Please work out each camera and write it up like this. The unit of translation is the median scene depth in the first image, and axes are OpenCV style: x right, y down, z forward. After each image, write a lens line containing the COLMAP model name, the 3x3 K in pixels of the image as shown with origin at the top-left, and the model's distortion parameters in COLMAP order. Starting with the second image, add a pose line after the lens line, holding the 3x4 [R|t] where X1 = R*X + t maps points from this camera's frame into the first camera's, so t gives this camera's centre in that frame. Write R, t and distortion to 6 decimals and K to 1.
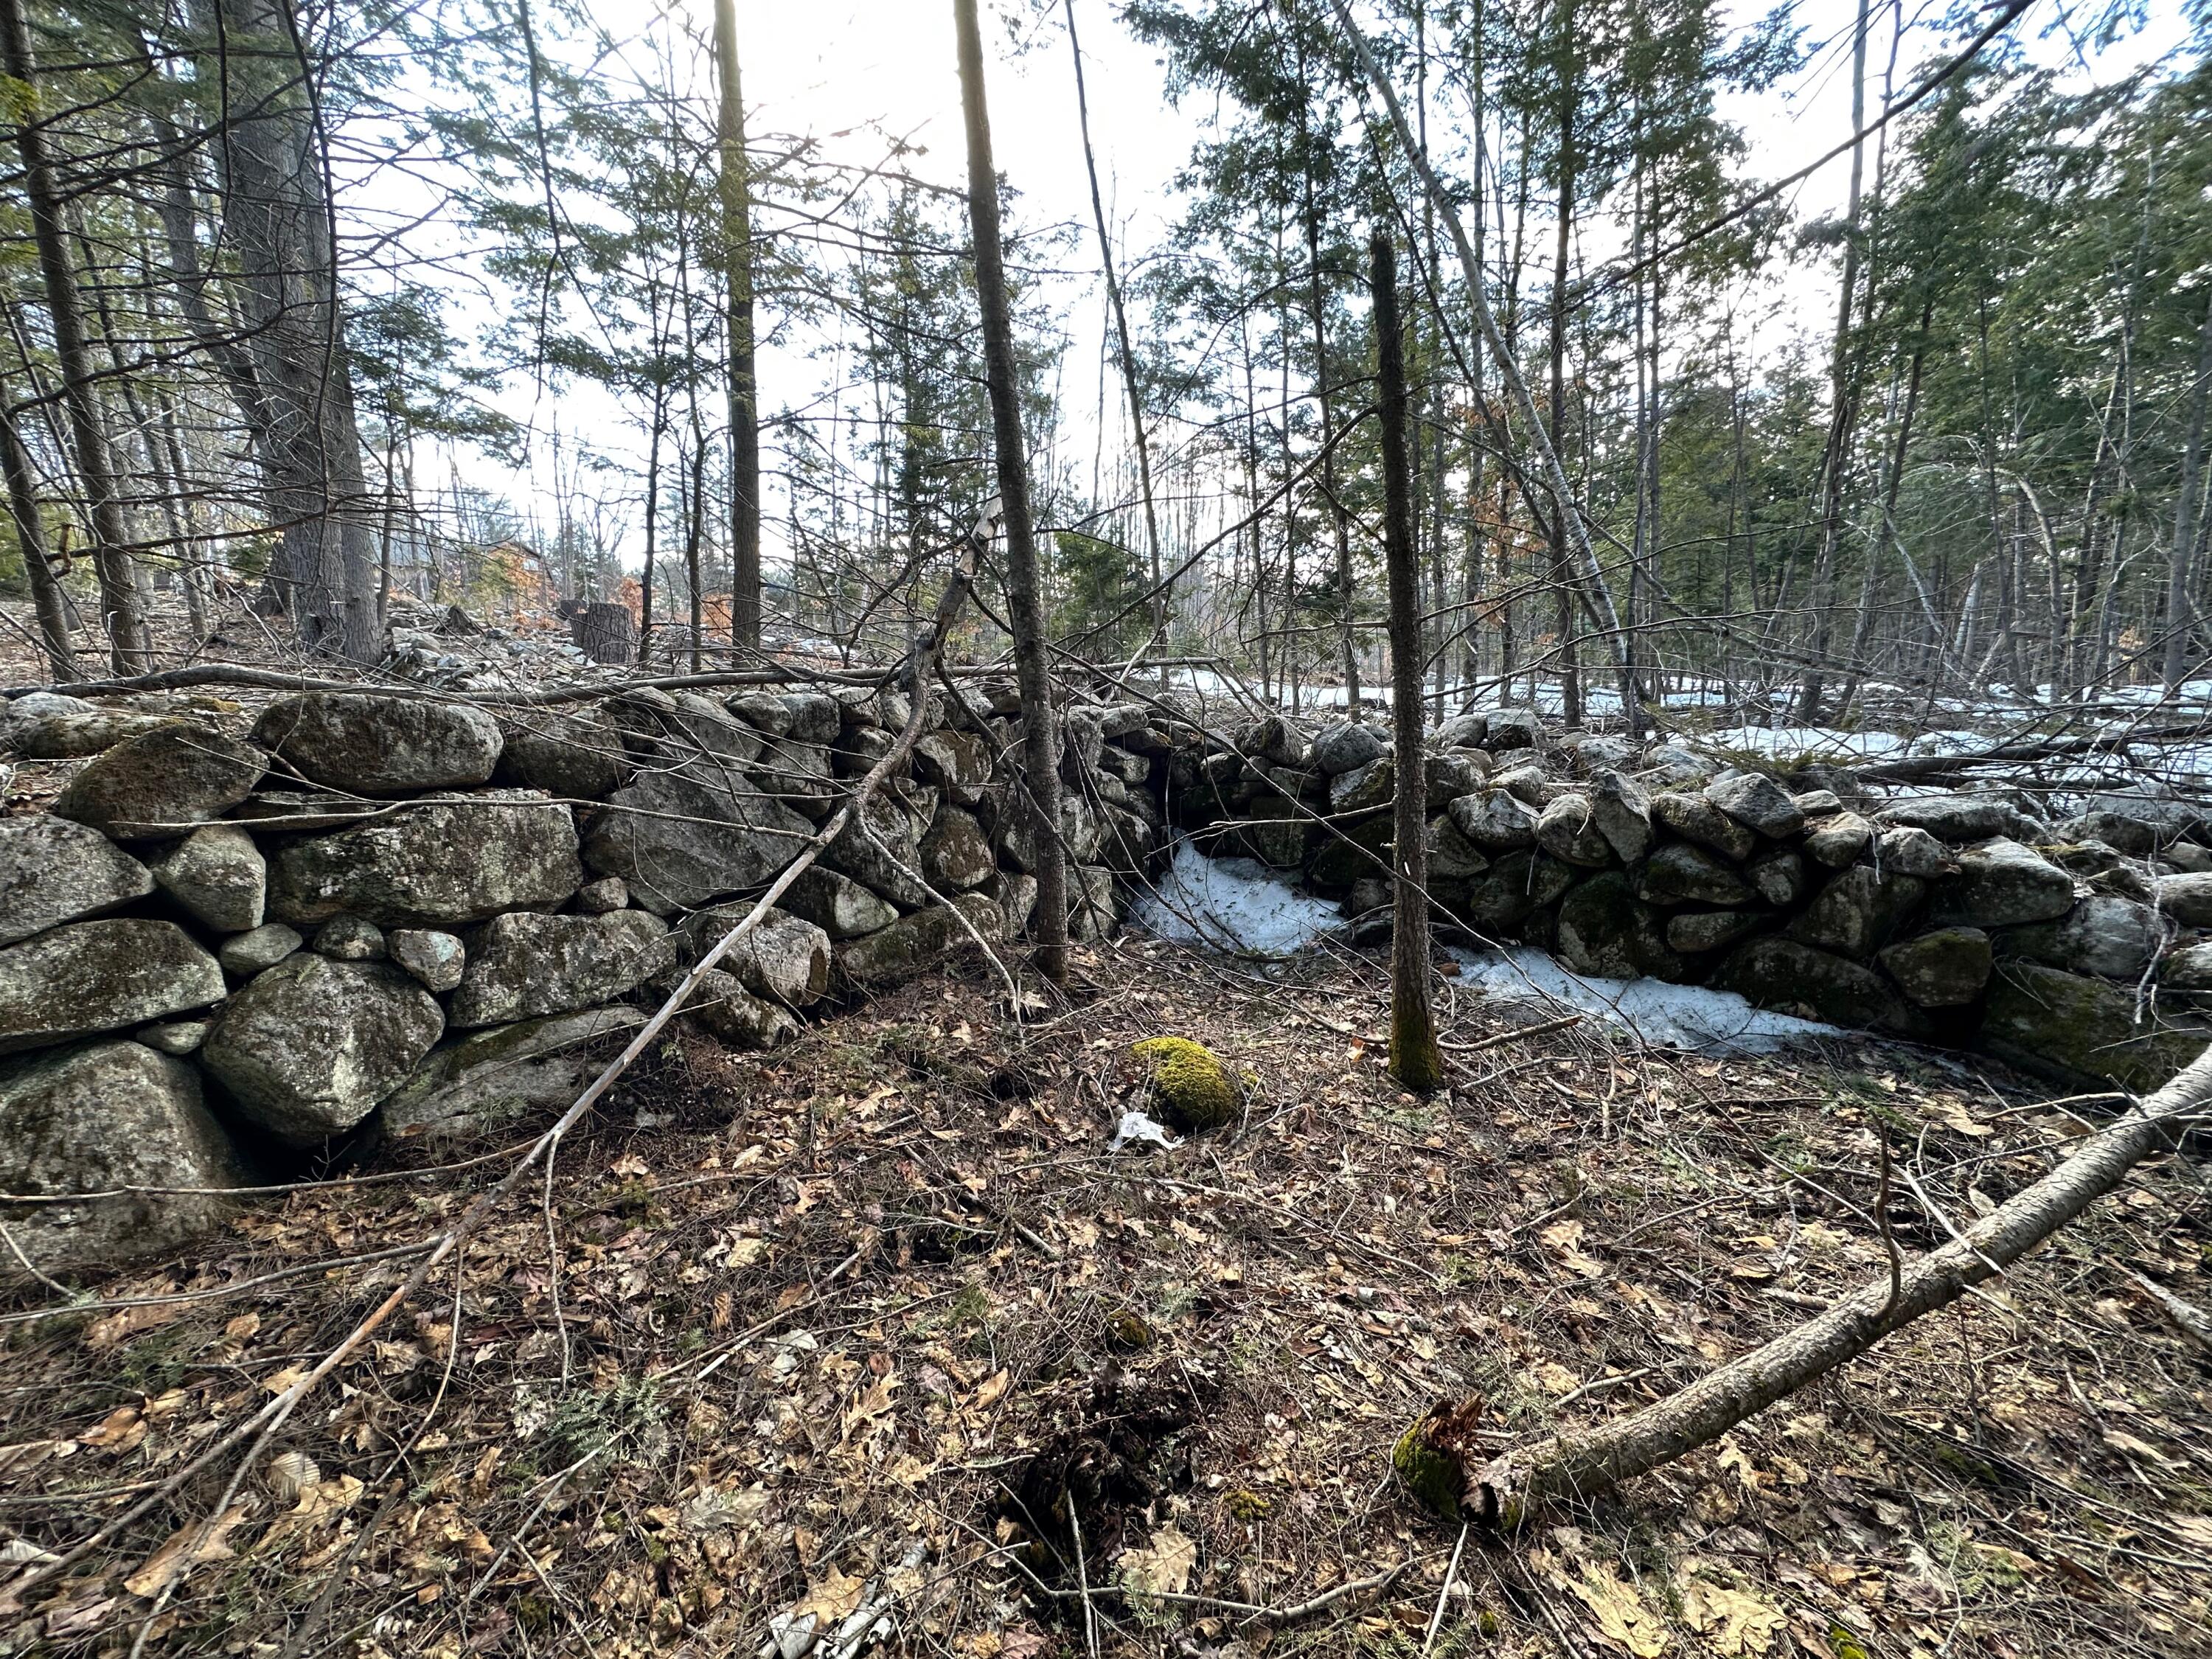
lens RADIAL K [[892.5, 0, 1106.0], [0, 892.5, 829.5], [0, 0, 1]] dist [0.000954, 0.000136]
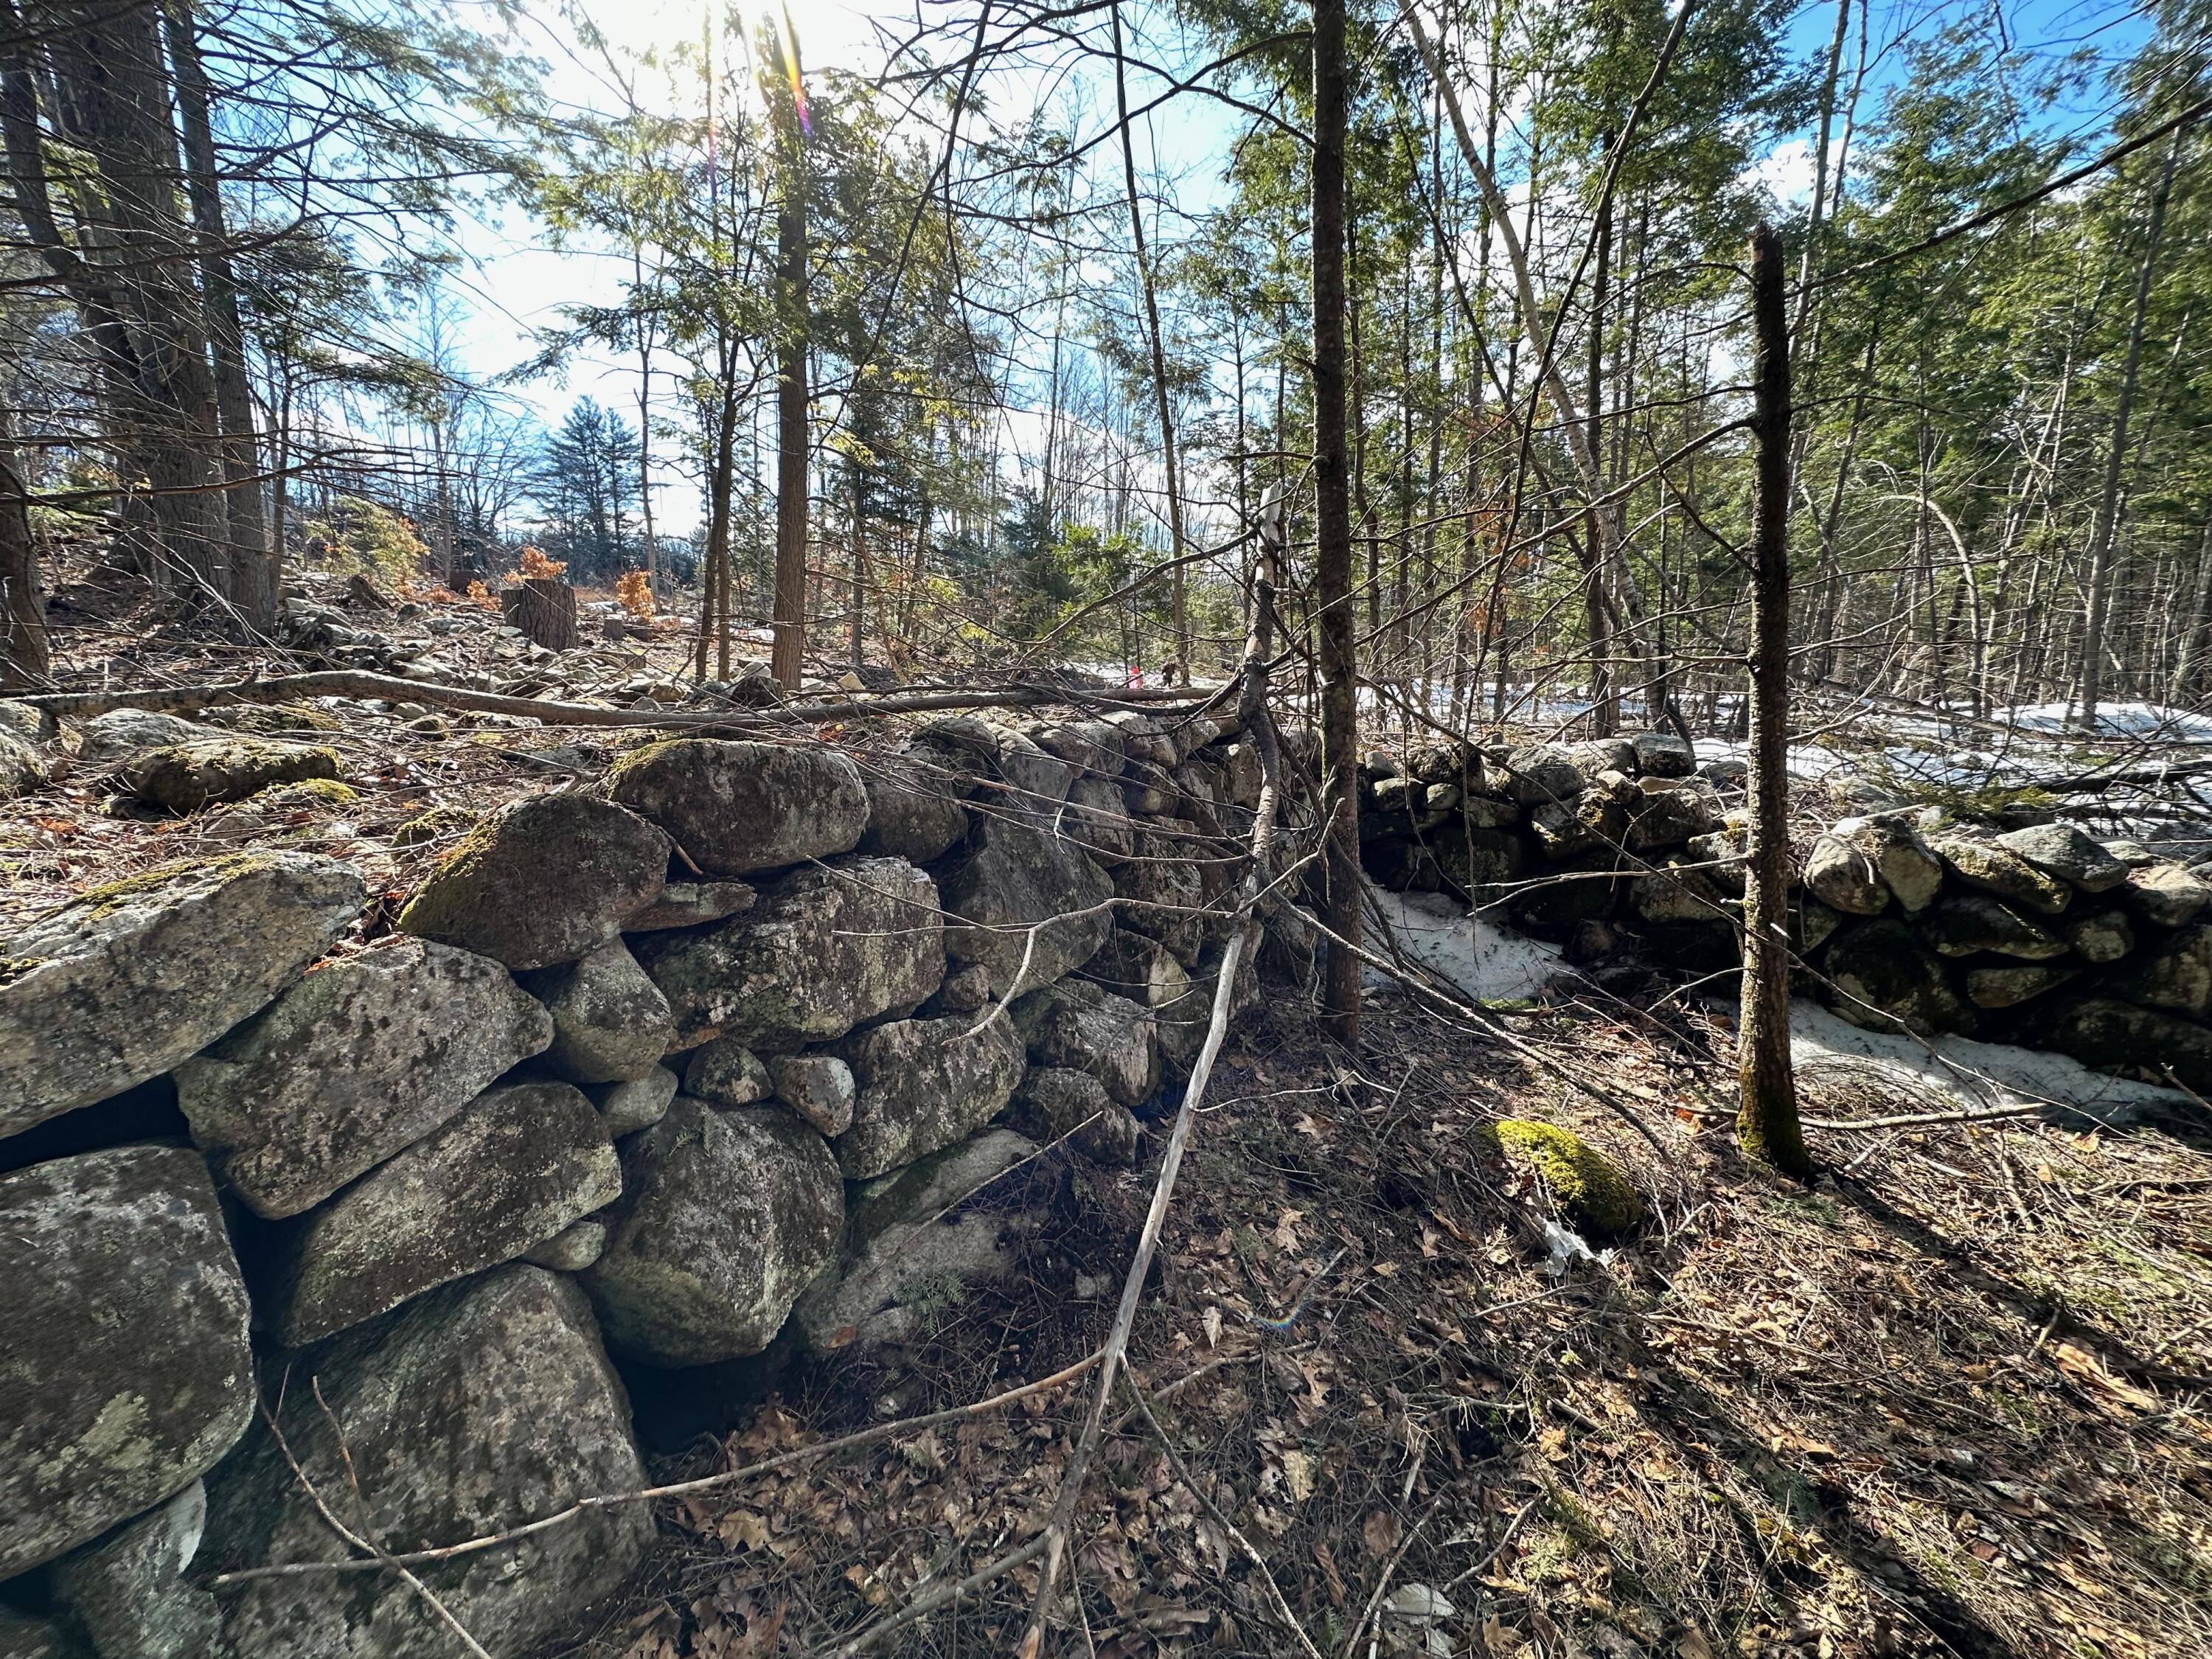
lens RADIAL K [[889.7, 0, 1106.0], [0, 889.7, 829.5], [0, 0, 1]] dist [-0.000514, -0.000107]
pose [[0.993701, 0.006151, 0.111891, -0.529861], [-0.007330, 0.999922, 0.010136, -0.075898], [-0.111820, -0.010893, 0.993669, 0.204378]]
